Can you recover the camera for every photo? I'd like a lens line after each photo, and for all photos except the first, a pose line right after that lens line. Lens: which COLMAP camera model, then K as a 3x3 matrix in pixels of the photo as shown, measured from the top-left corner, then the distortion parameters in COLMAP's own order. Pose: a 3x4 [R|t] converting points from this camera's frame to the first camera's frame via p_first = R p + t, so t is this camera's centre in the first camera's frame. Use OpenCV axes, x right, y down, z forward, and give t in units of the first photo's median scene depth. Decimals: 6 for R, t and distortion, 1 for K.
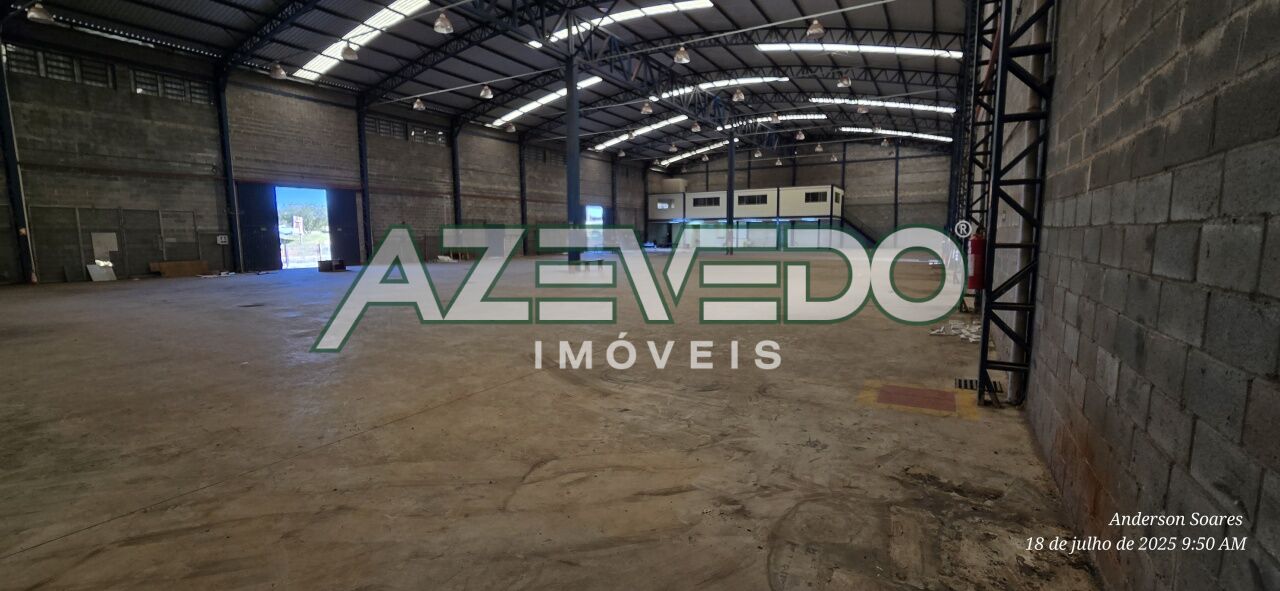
lens RADIAL K [[527.5, 0, 634.1], [0, 527.5, 292.8], [0, 0, 1]] dist [0.000751, -0.000590]
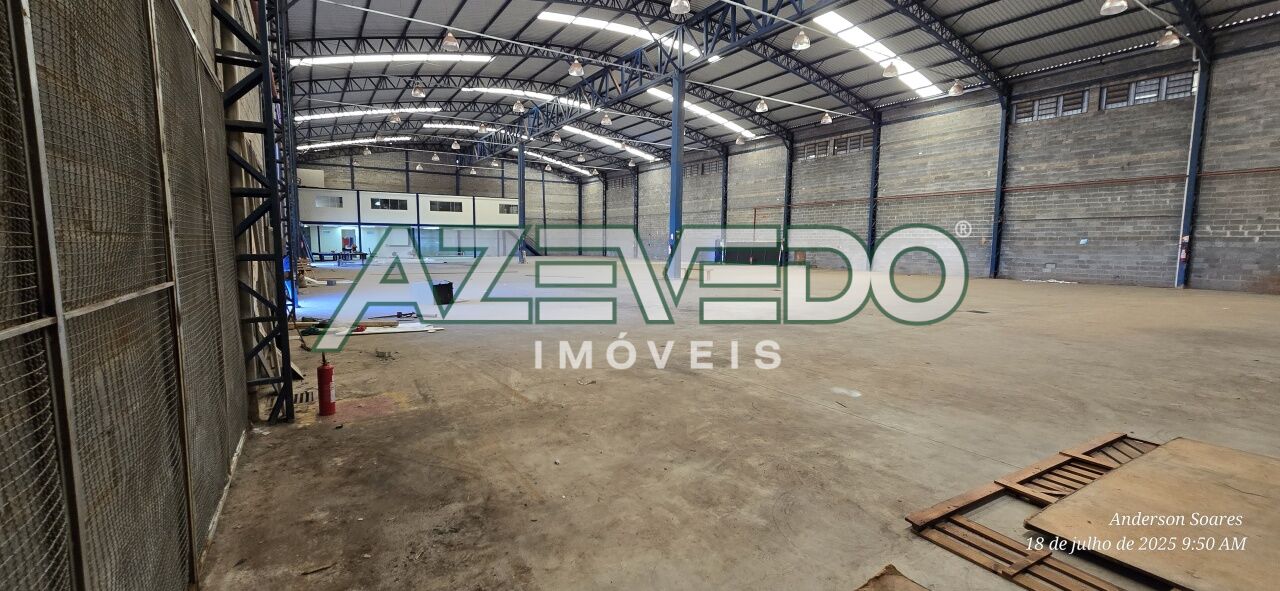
lens RADIAL K [[527.5, 0, 635.7], [0, 527.5, 294.6], [0, 0, 1]] dist [0.000751, -0.000590]
pose [[0.471866, -0.072107, 0.878717, -0.467184], [0.085798, 0.995675, 0.035632, -0.022786], [-0.877486, 0.058579, 0.476012, 0.257496]]
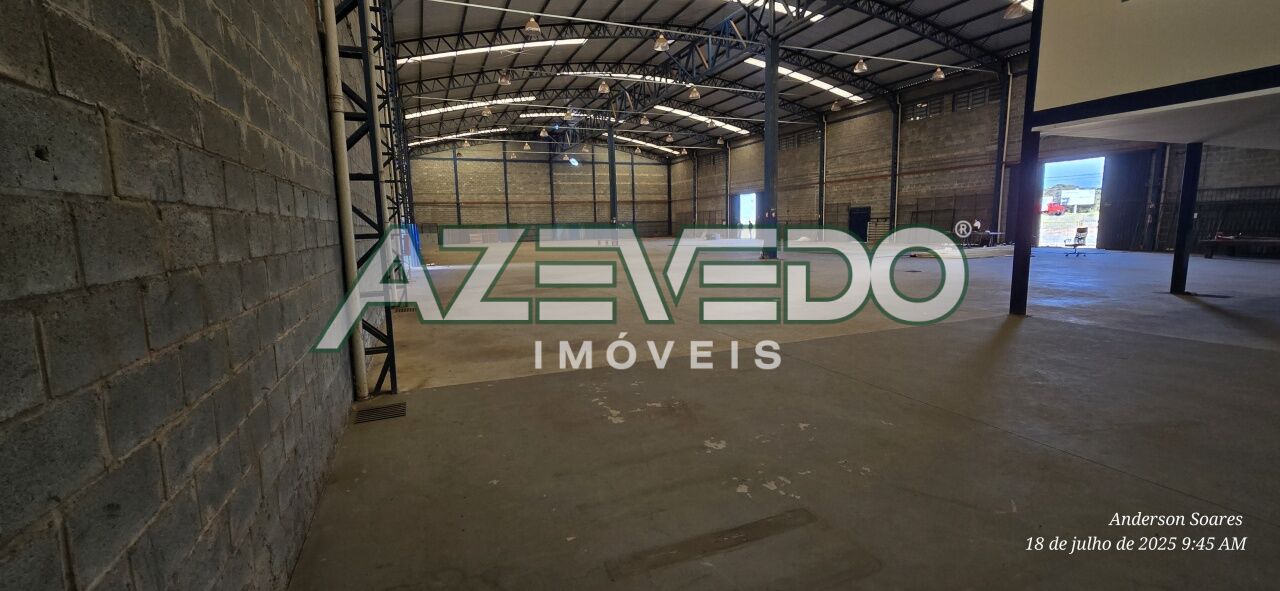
lens RADIAL K [[527.5, 0, 640.2], [0, 527.5, 295.8], [0, 0, 1]] dist [0.000751, -0.000590]
pose [[-0.608529, 0.130147, -0.782786, 0.557383], [-0.060244, 0.976035, 0.209110, -0.110752], [0.791241, 0.174407, -0.586105, 0.948783]]
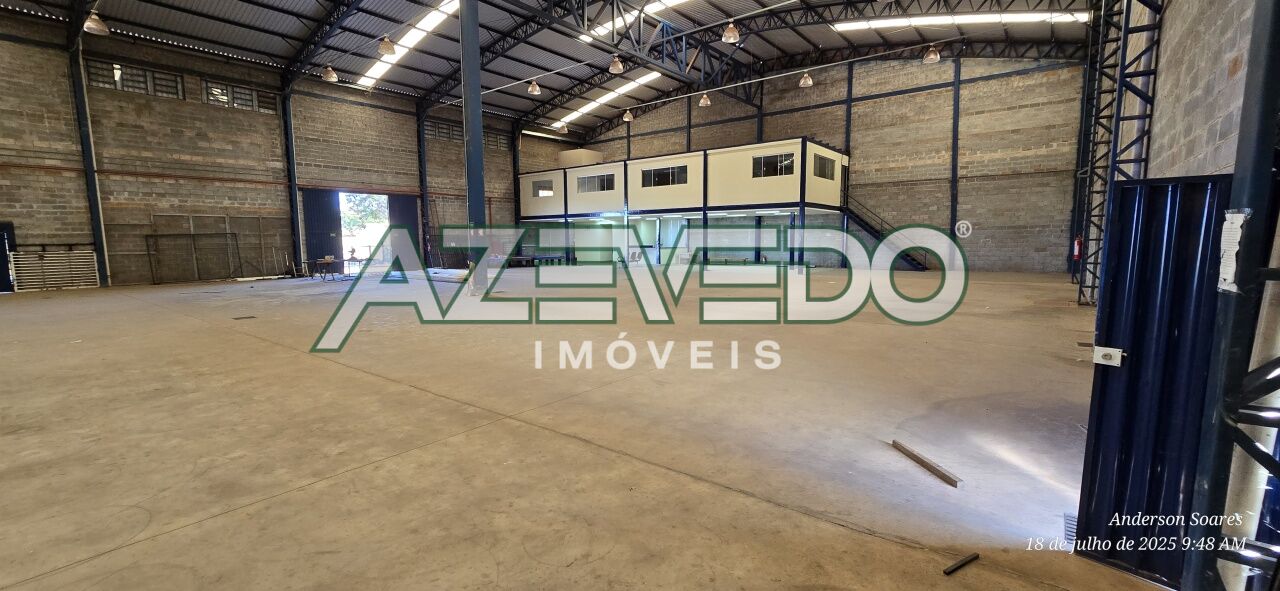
lens RADIAL K [[527.5, 0, 635.1], [0, 527.5, 297.6], [0, 0, 1]] dist [0.000751, -0.000590]
pose [[0.987851, 0.016724, -0.154501, 0.282527], [-0.016881, 0.999857, 0.000297, -0.054779], [0.154484, 0.002314, 0.987993, 0.475069]]
